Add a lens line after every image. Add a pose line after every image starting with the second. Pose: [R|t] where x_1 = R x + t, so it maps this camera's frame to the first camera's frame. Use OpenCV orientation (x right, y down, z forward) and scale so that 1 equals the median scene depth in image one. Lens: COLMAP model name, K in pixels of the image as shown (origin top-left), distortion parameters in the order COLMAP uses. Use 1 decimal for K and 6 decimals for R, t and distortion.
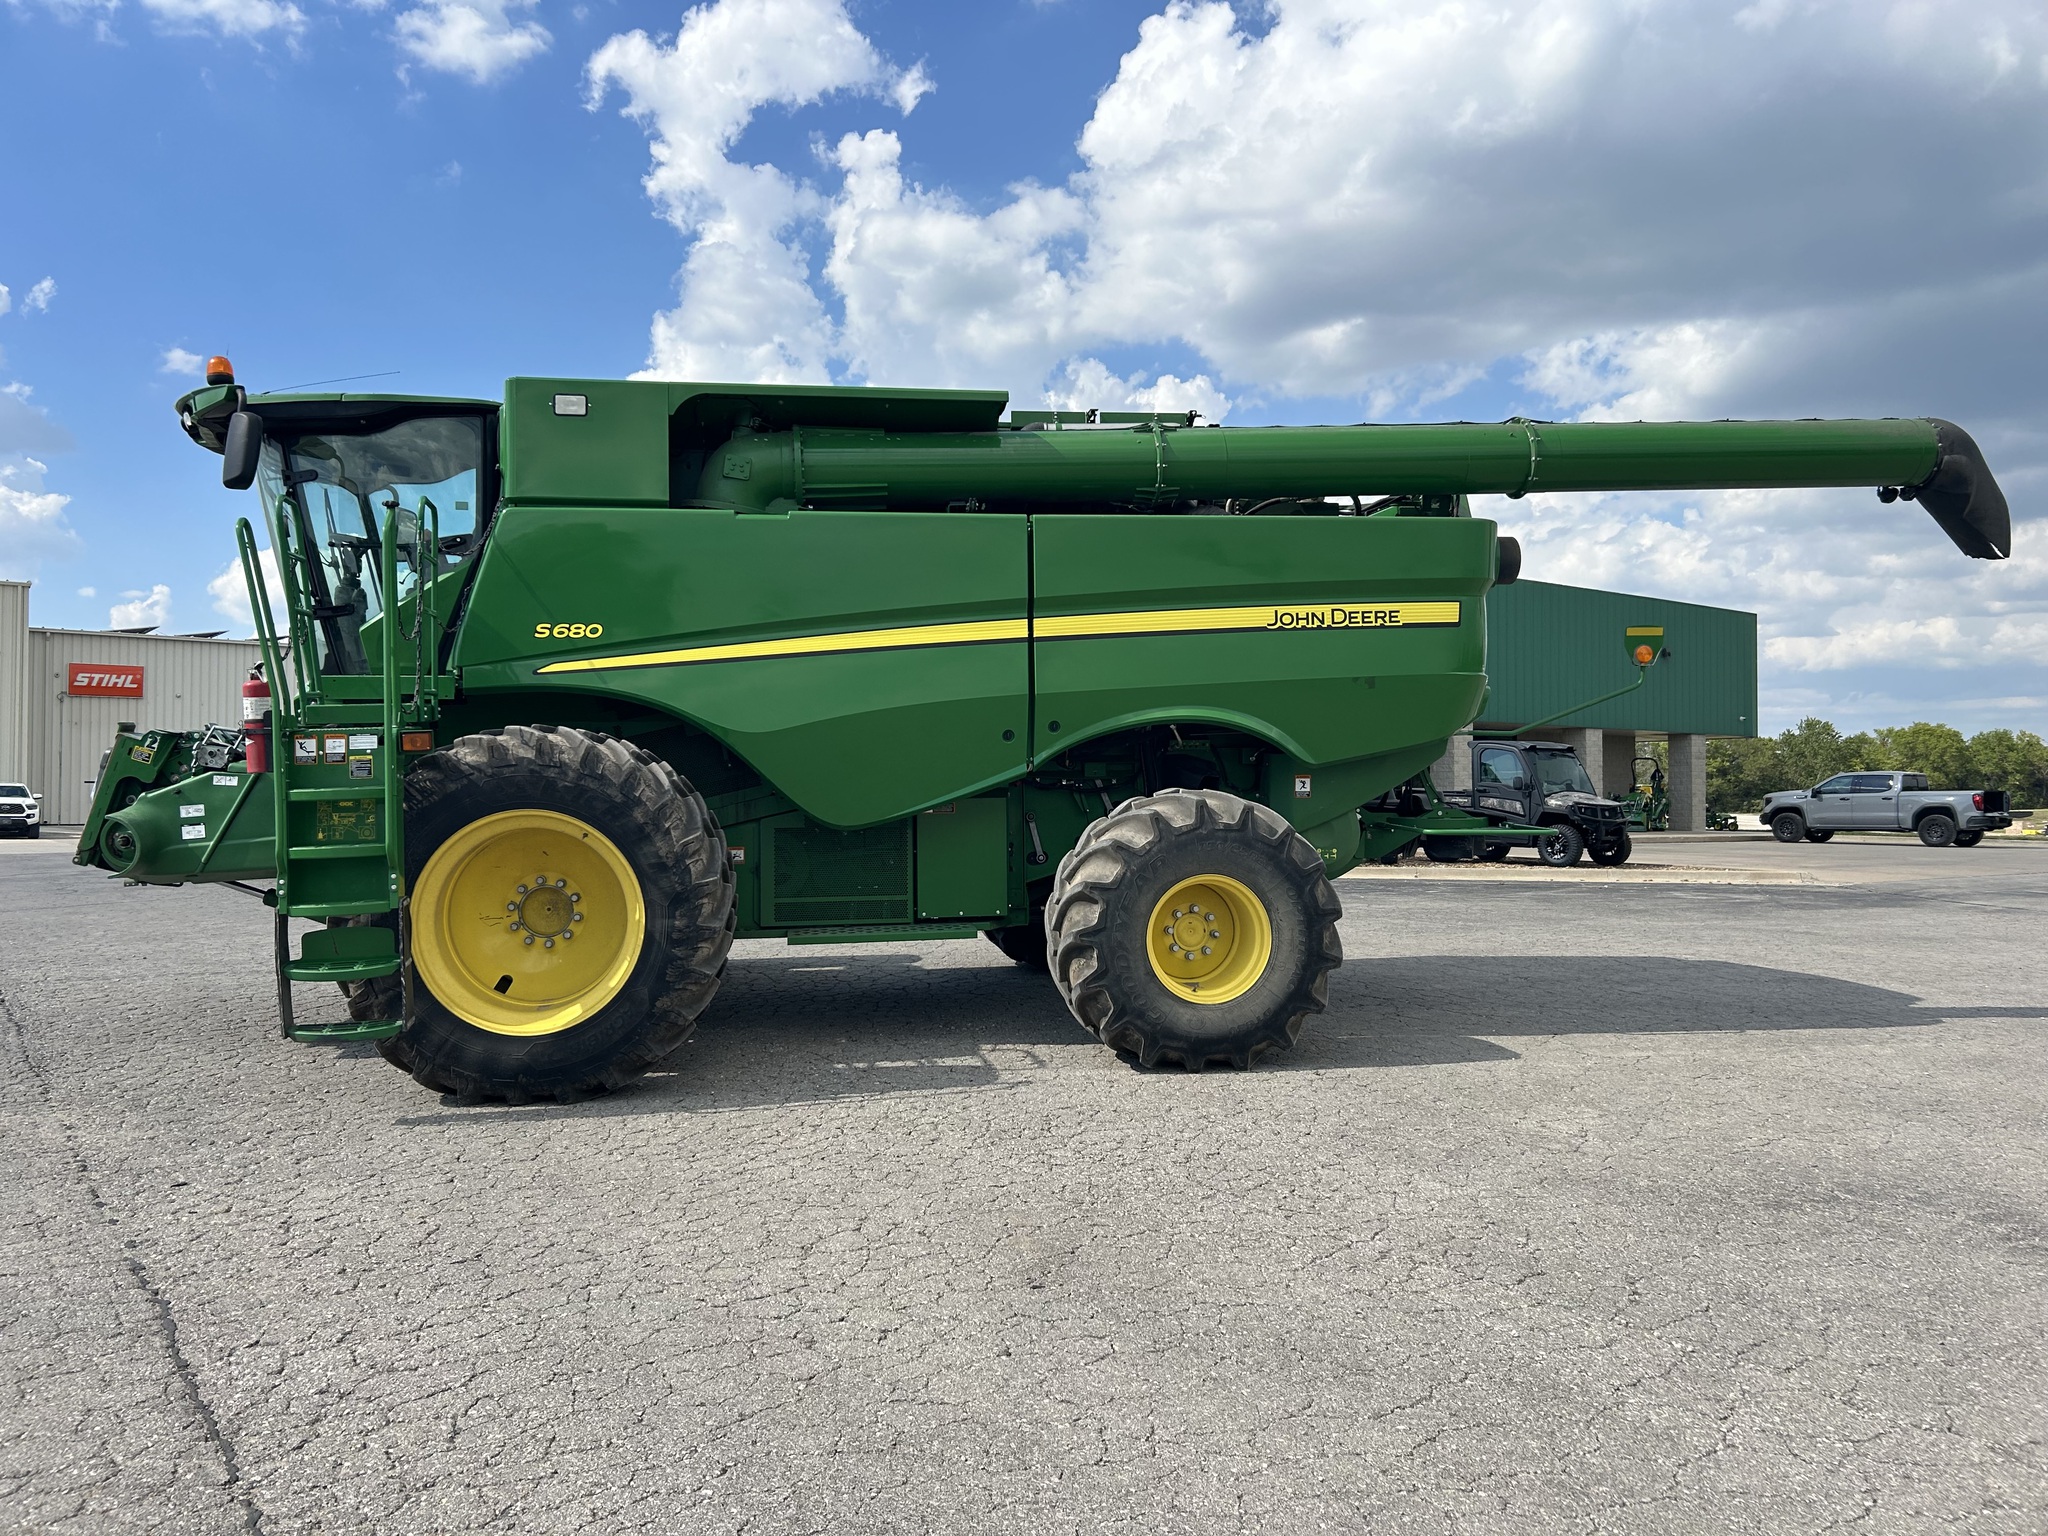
lens RADIAL K [[1535.1, 0, 1024.0], [0, 1535.1, 768.0], [0, 0, 1]] dist [0.004962, -0.001774]
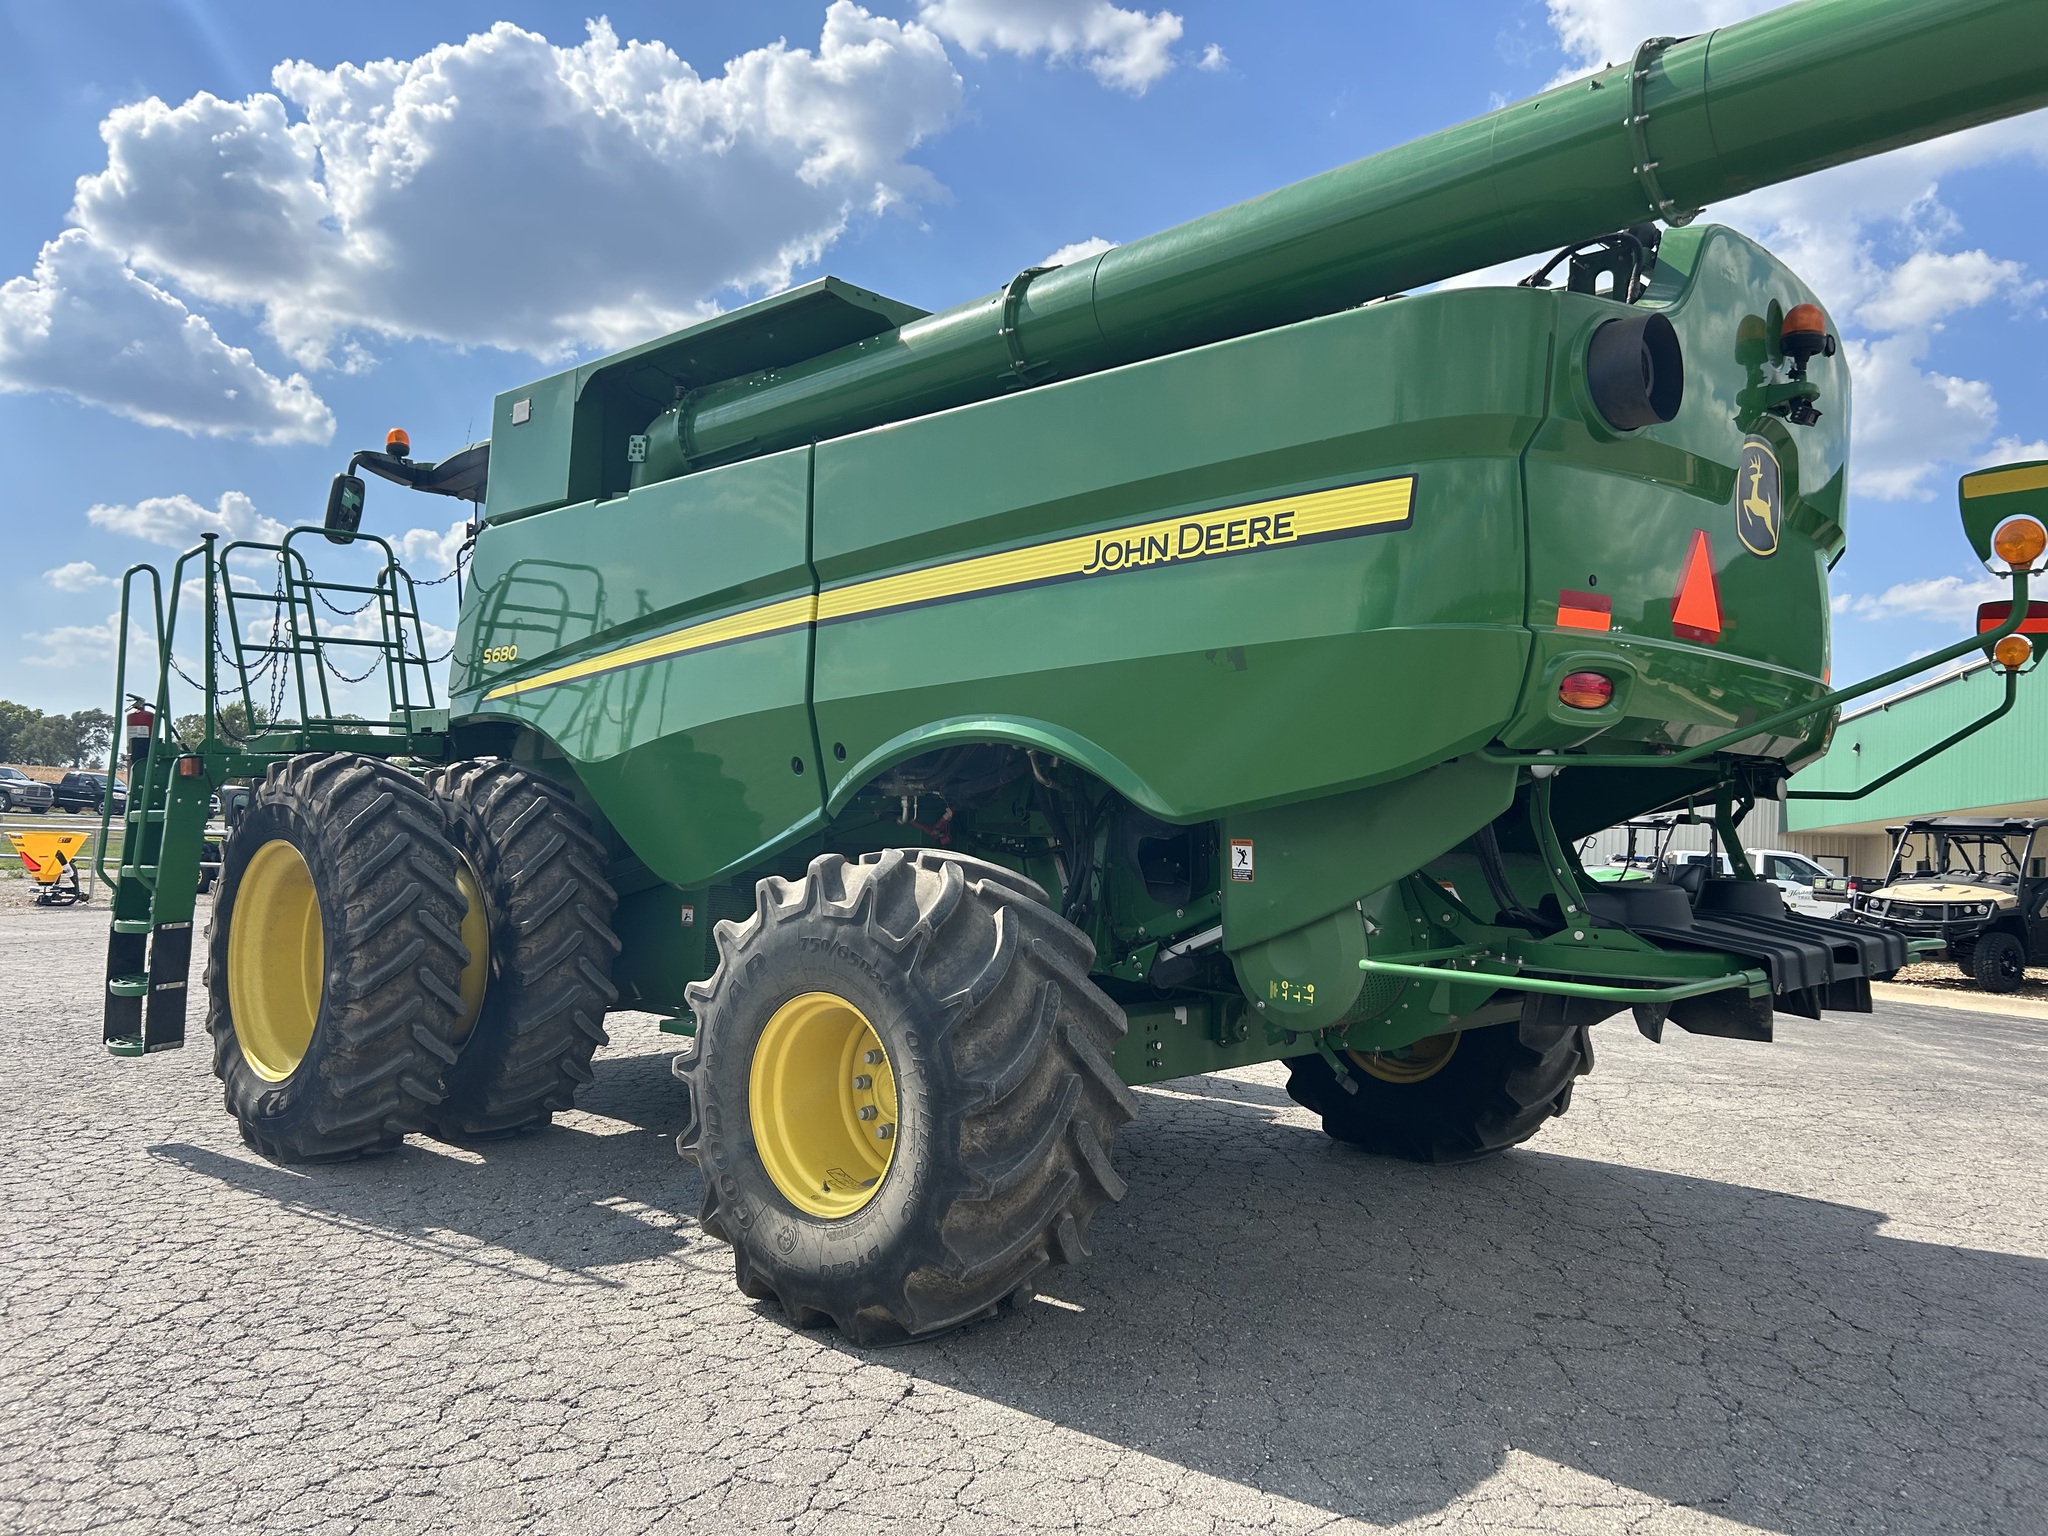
lens RADIAL K [[1535.1, 0, 1024.0], [0, 1535.1, 768.0], [0, 0, 1]] dist [0.004962, -0.001774]
pose [[0.622574, -0.001255, -0.782560, 0.583408], [-0.024606, 0.999473, -0.021179, -0.007486], [0.782174, 0.032441, 0.622215, 0.633091]]
